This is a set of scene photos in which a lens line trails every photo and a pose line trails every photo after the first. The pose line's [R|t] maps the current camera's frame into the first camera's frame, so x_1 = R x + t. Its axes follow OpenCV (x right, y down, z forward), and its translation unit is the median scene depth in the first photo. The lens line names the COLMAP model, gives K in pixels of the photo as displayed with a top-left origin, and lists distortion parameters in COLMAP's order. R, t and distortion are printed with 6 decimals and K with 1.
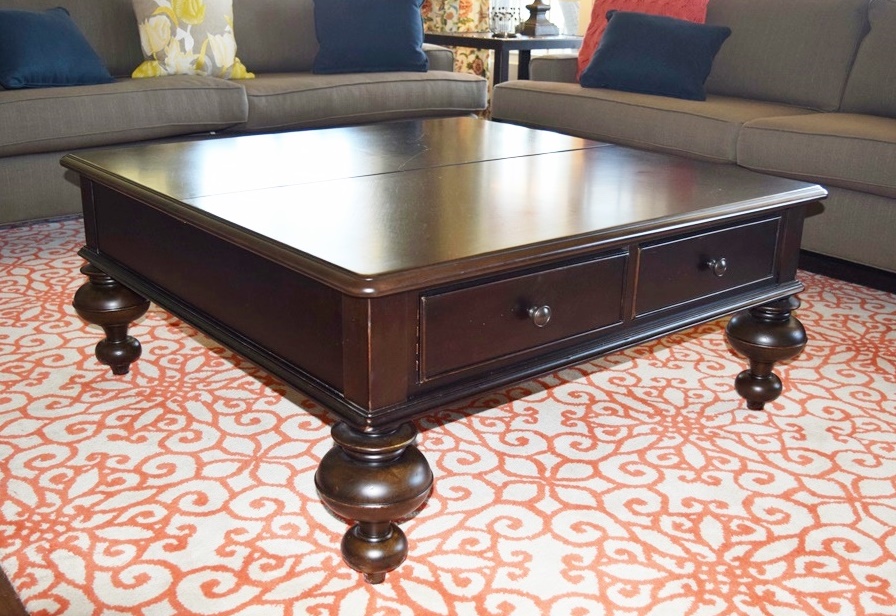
lens RADIAL K [[975.7, 0, 448.0], [0, 975.7, 308.0], [0, 0, 1]] dist [-0.069390, -0.008076]
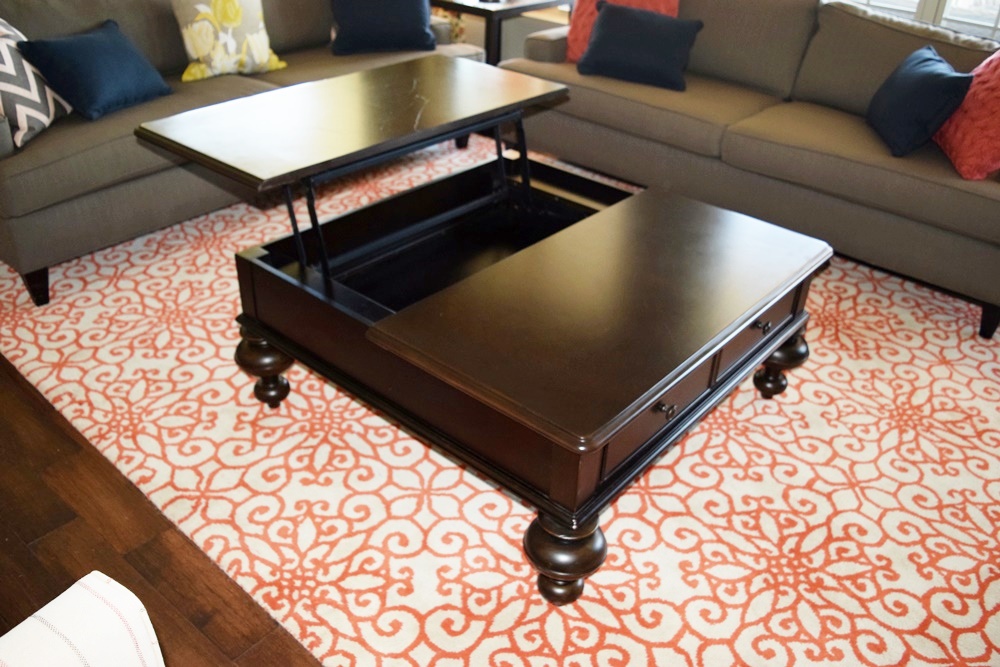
lens RADIAL K [[852.5, 0, 500.0], [0, 852.5, 333.5], [0, 0, 1]] dist [-0.088112, 0.000132]
pose [[0.986874, -0.075449, 0.142781, -0.263426], [0.041487, 0.972926, 0.227364, -0.330005], [-0.156070, -0.218456, 0.963286, -0.074841]]
